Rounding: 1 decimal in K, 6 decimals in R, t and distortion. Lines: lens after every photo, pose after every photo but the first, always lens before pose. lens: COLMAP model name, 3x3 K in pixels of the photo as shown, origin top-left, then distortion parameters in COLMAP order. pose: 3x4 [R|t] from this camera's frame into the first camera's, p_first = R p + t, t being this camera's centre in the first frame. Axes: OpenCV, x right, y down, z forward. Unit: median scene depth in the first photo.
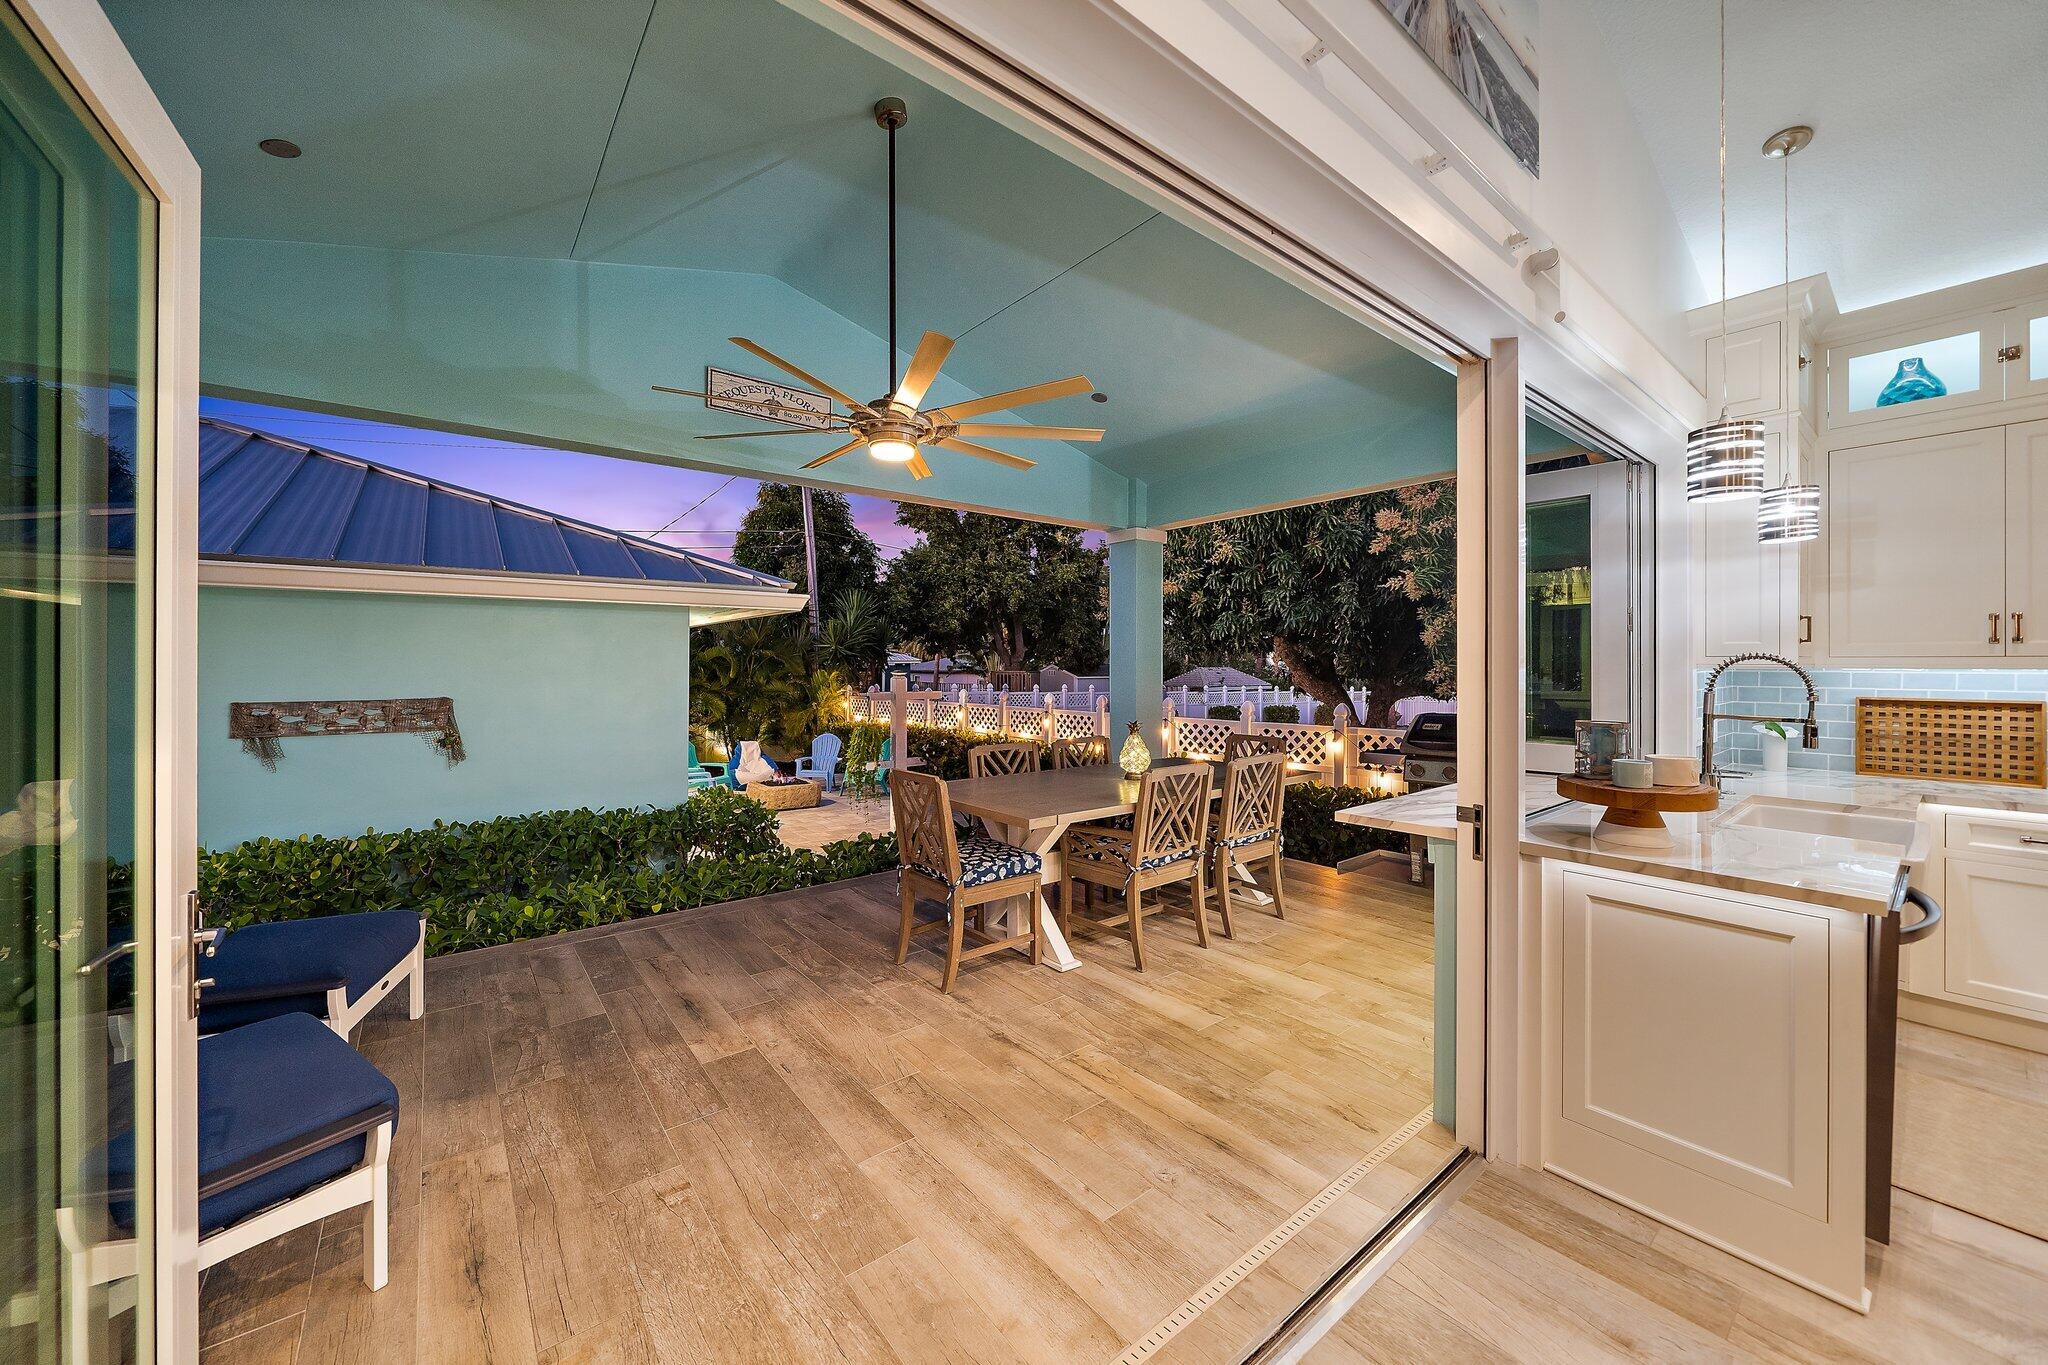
lens RADIAL K [[742.6, 0, 1019.6], [0, 742.6, 661.8], [0, 0, 1]] dist [-0.001025, -0.000221]
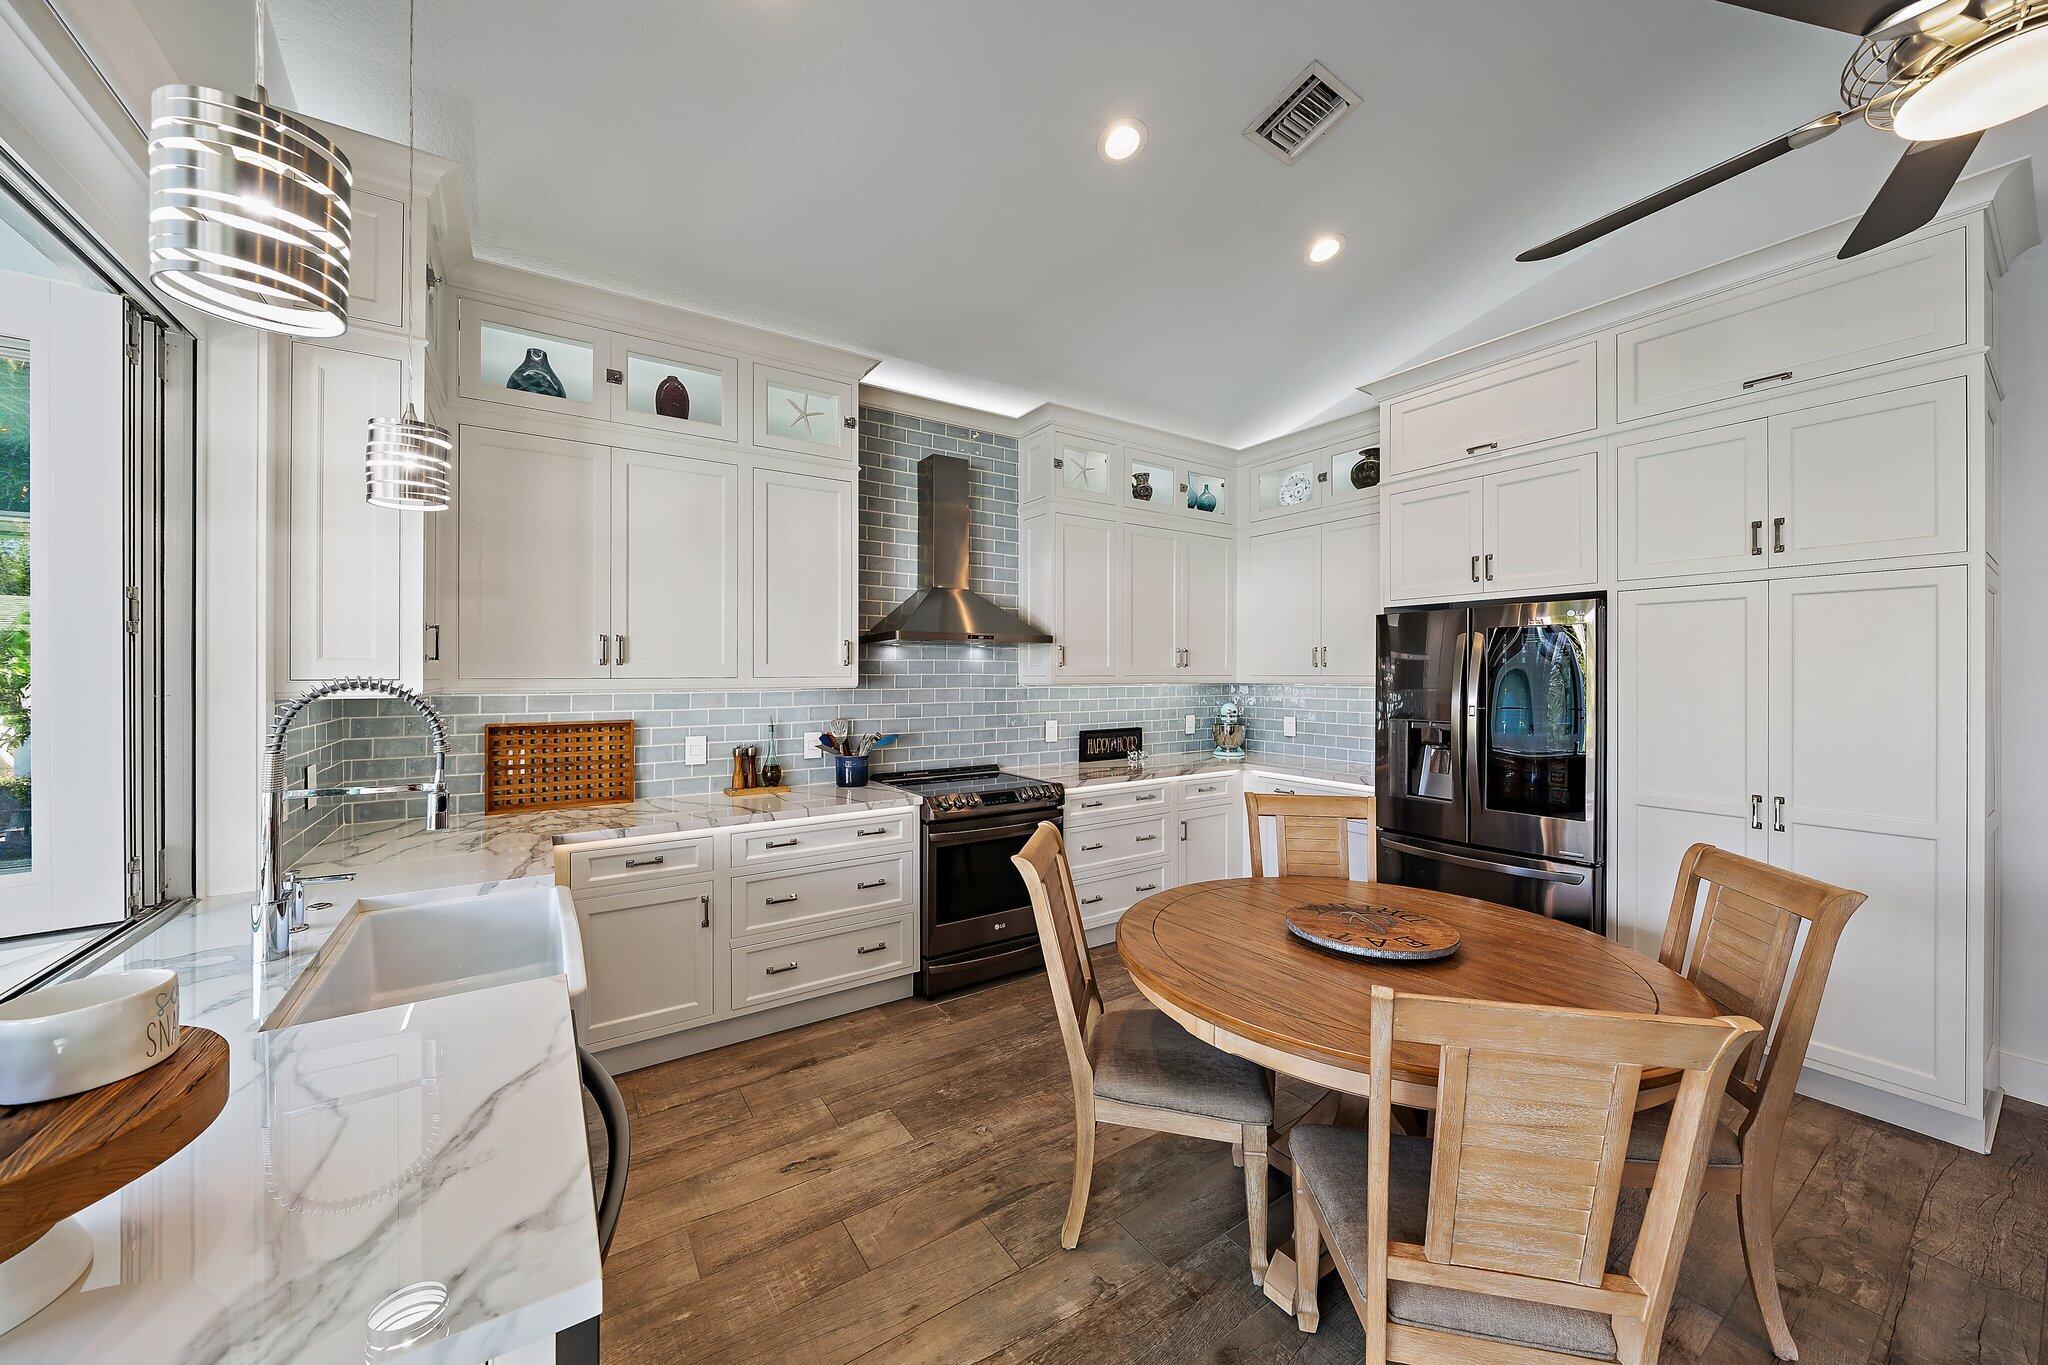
lens RADIAL K [[728.7, 0, 1019.8], [0, 728.7, 671.2], [0, 0, 1]] dist [-0.001482, -0.000127]
pose [[0.077346, 0.000336, 0.997004, 0.339039], [-0.002790, 0.999996, -0.000120, -0.015701], [-0.997000, -0.002772, 0.077347, 0.319660]]
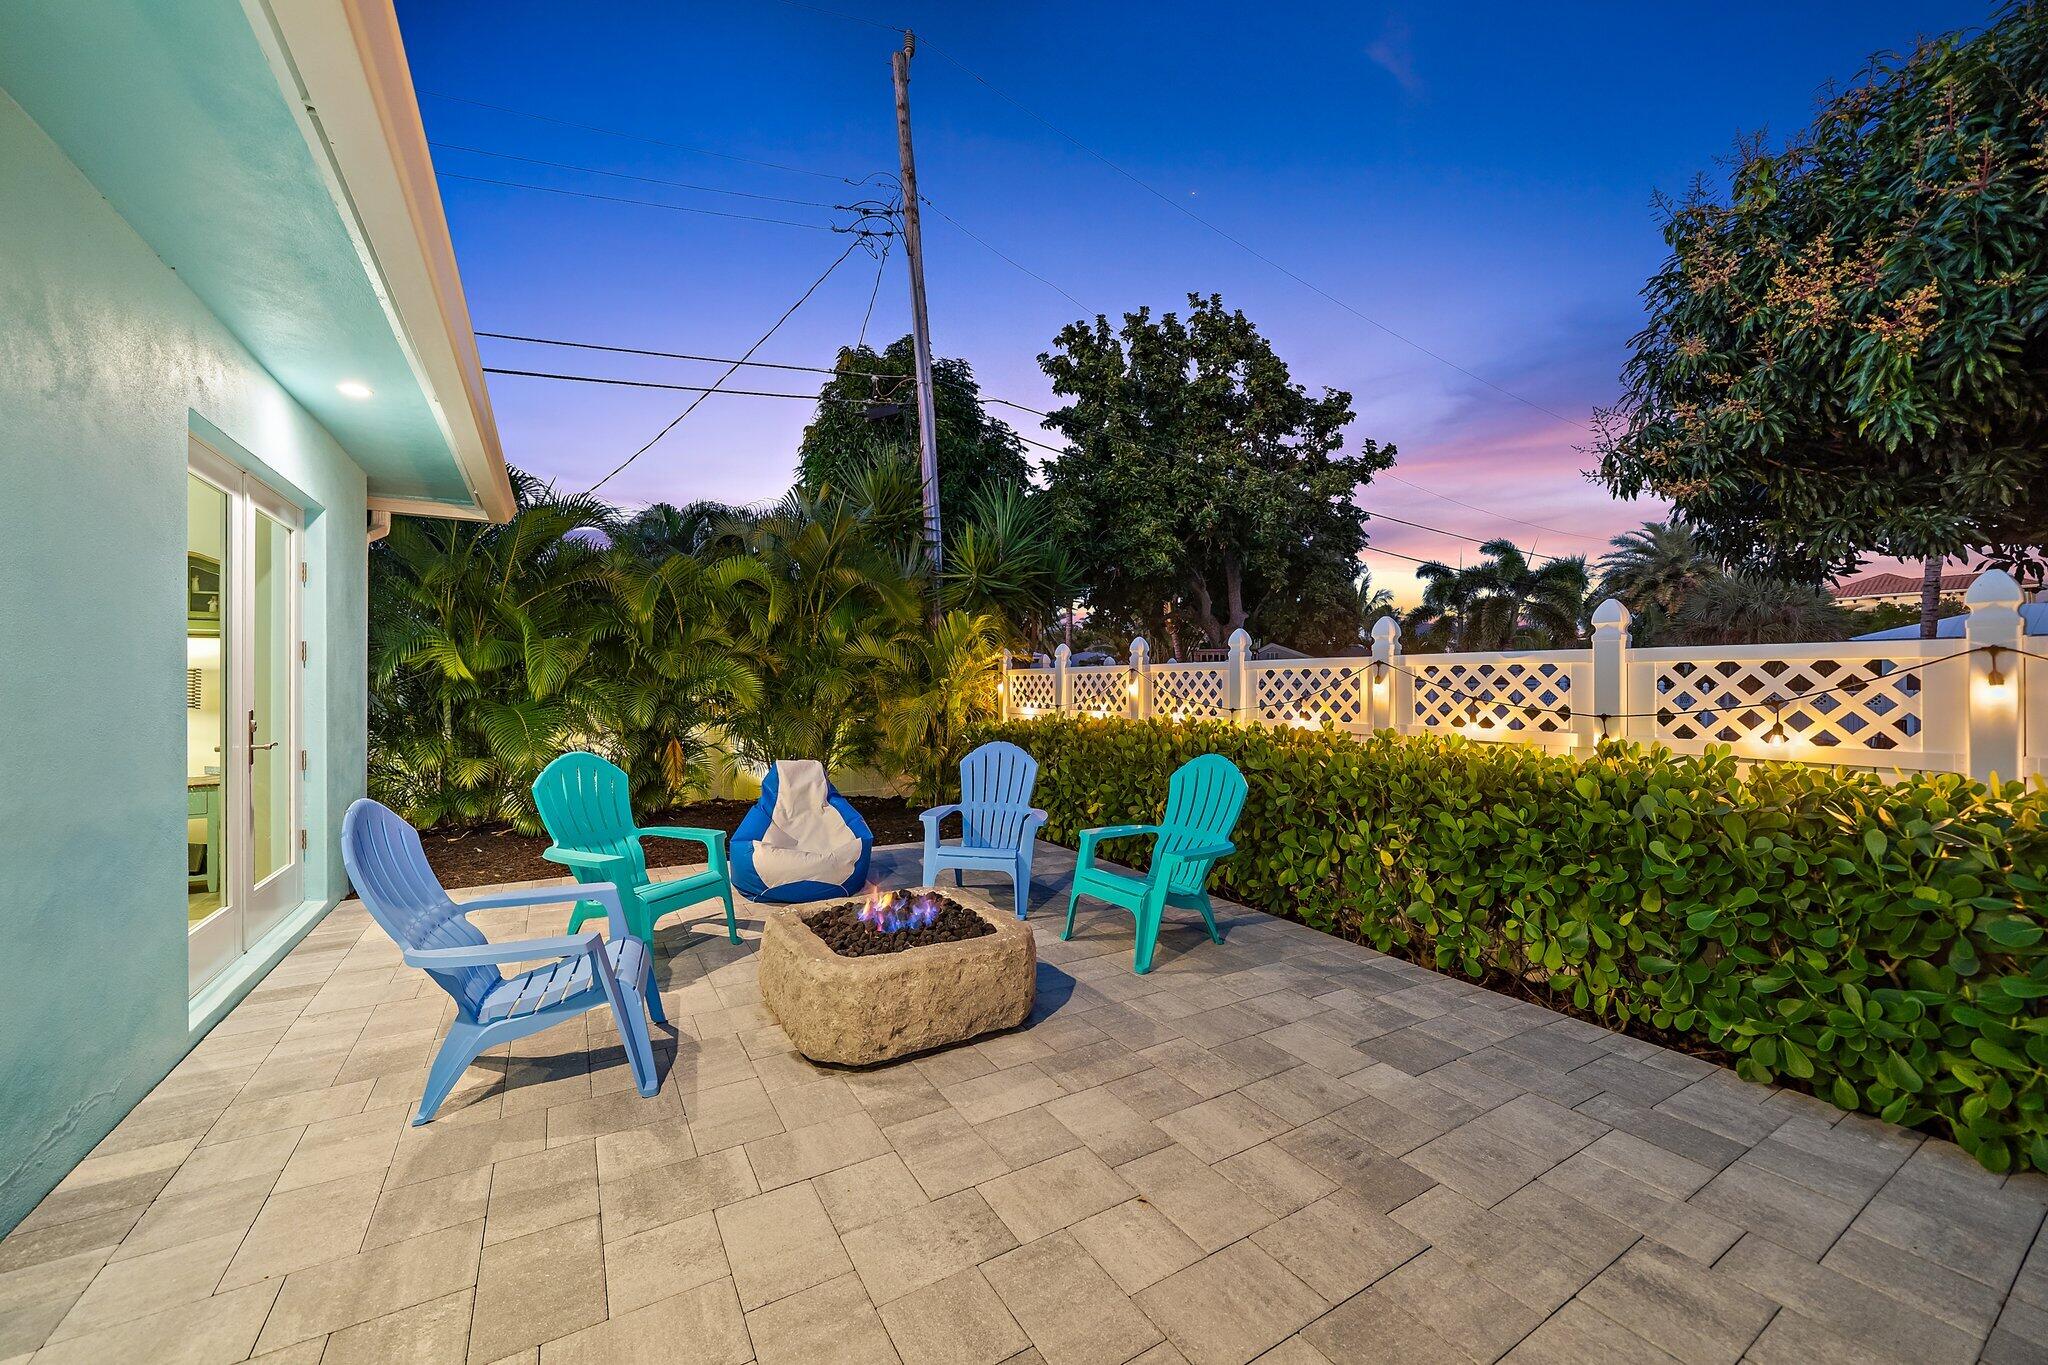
lens RADIAL K [[755.8, 0, 1000.4], [0, 755.8, 678.0], [0, 0, 1]] dist [-0.000439, -0.000048]
pose [[0.990157, -0.004253, -0.139896, -0.749324], [0.004228, 0.999991, -0.000476, 0.236471], [0.139897, -0.000120, 0.990166, 2.279258]]
